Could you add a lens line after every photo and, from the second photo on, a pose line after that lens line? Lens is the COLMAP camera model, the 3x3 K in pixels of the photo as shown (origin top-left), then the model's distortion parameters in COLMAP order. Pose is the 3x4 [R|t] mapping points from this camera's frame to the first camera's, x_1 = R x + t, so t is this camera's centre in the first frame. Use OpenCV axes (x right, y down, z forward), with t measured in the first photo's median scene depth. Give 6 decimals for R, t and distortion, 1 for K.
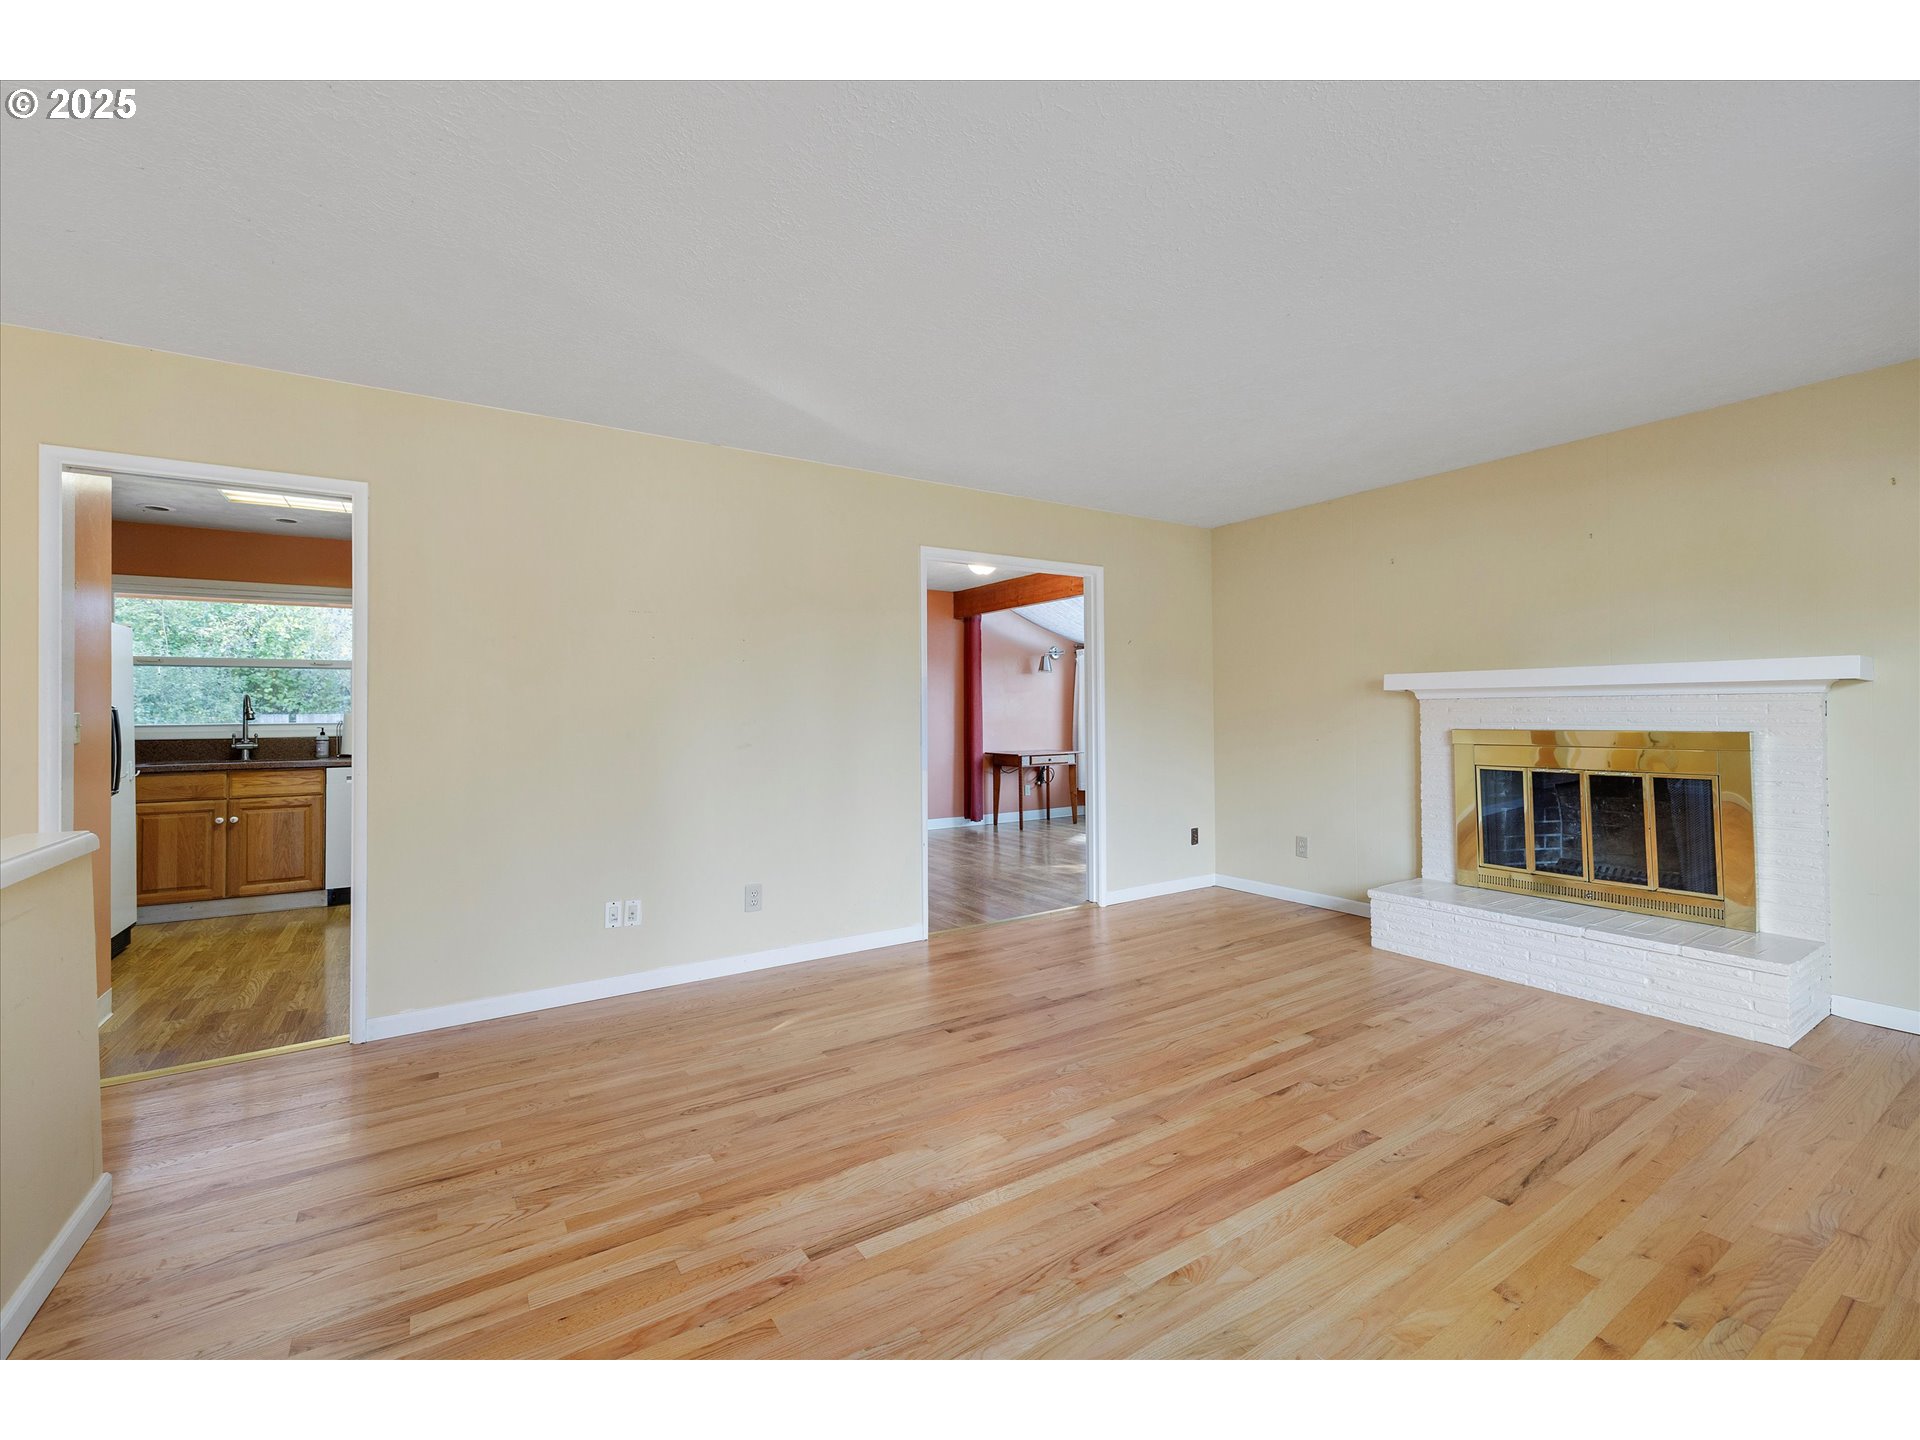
lens RADIAL K [[792.0, 0, 956.3], [0, 792.0, 704.5], [0, 0, 1]] dist [0.000989, -0.000095]
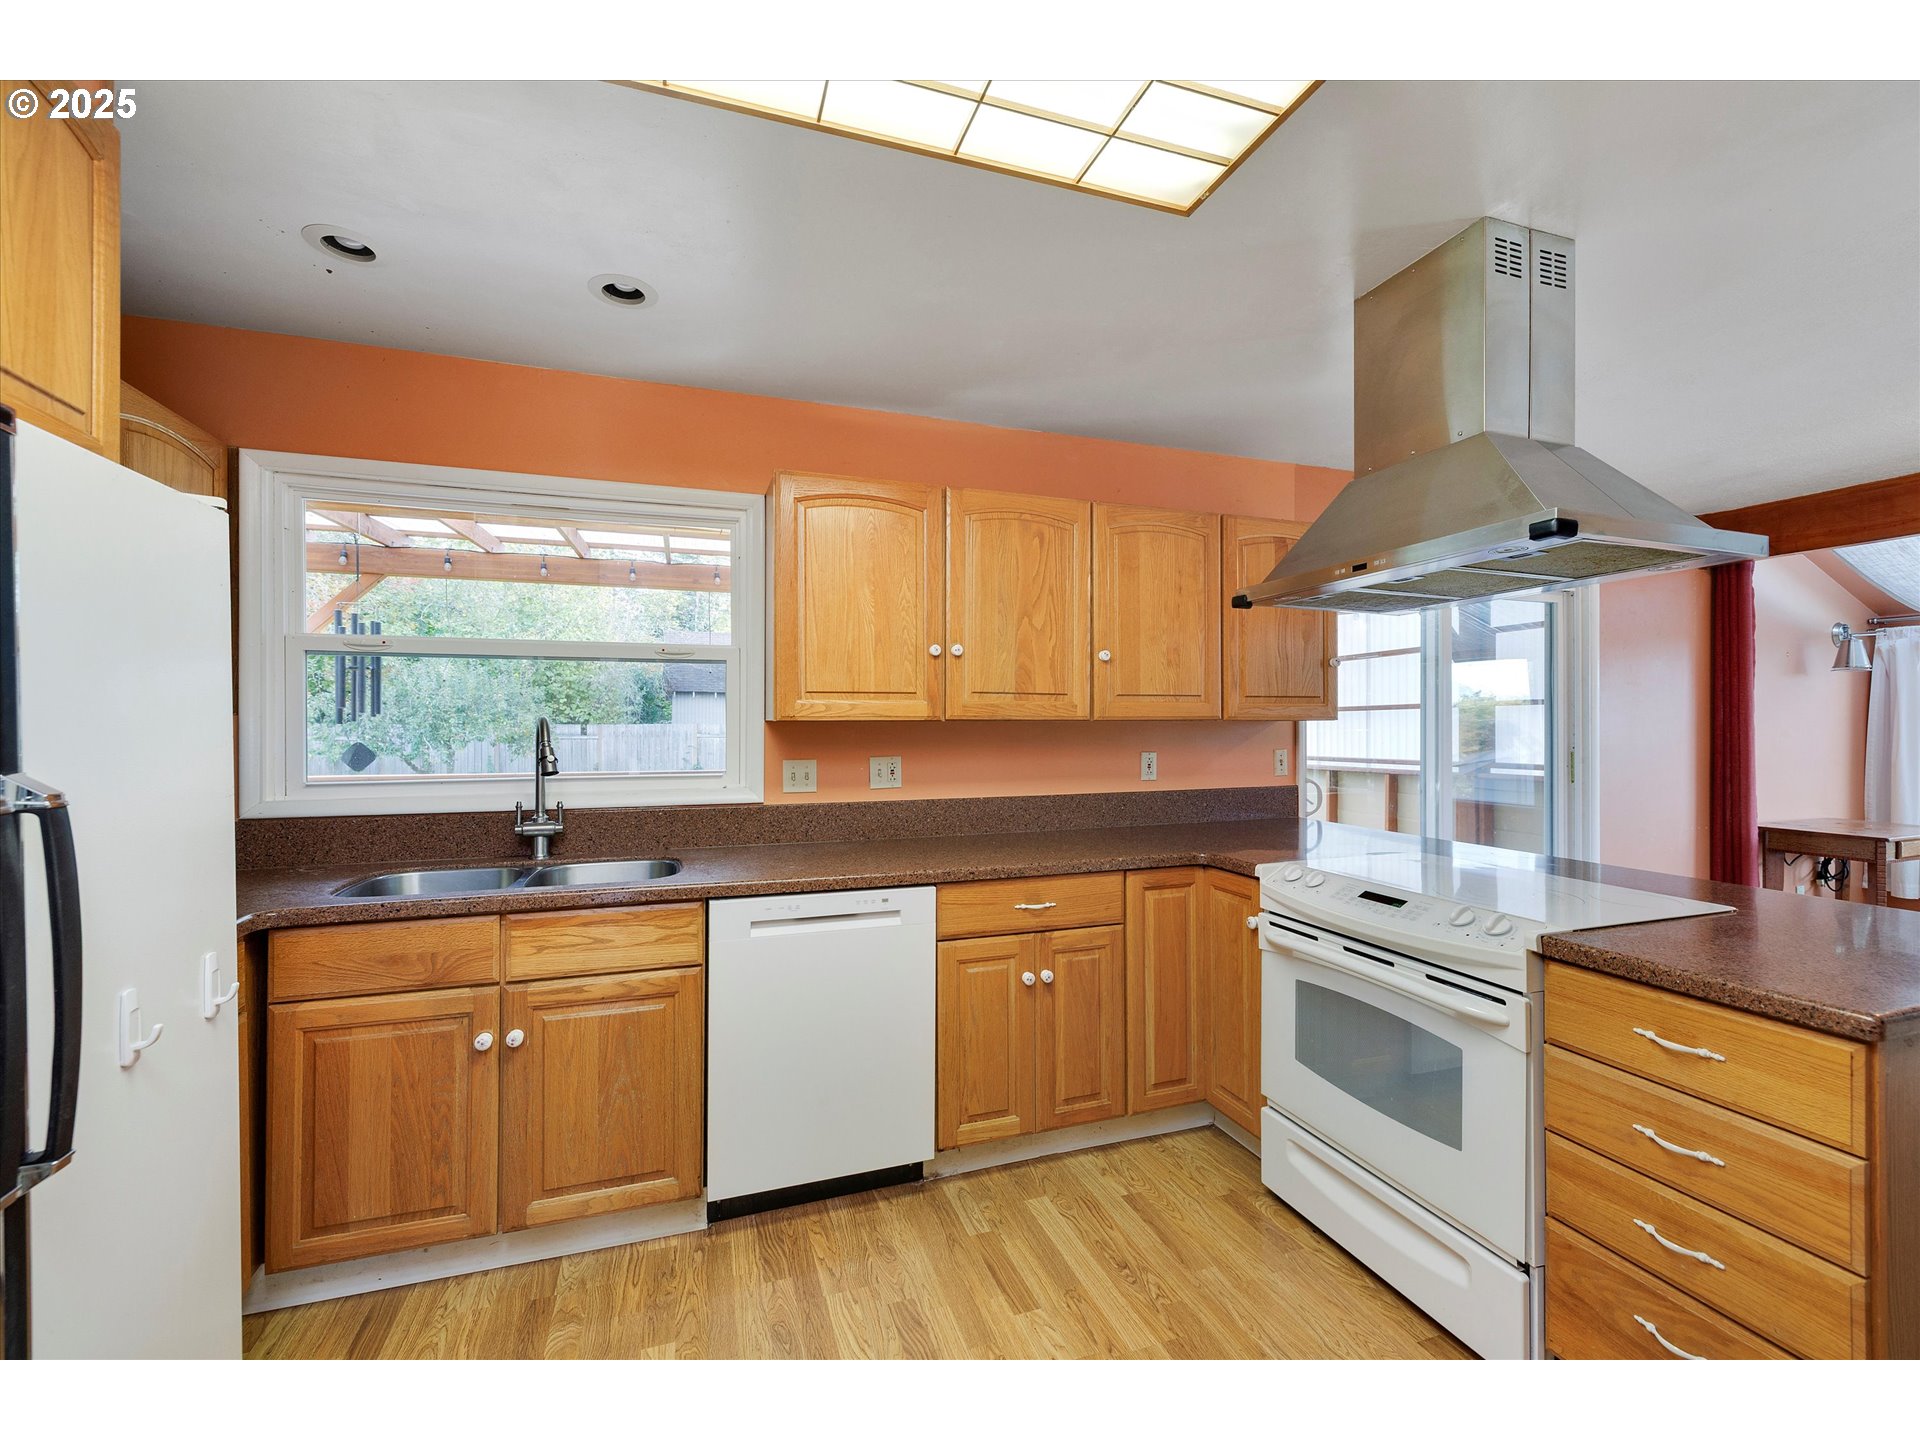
lens RADIAL K [[790.3, 0, 960.0], [0, 790.3, 720.0], [0, 0, 1]] dist [0.000077, -0.000001]
pose [[0.969623, 0.006739, -0.244510, -0.472765], [-0.004979, 0.999957, 0.007814, -0.012630], [0.244552, -0.006359, 0.969615, 0.529740]]
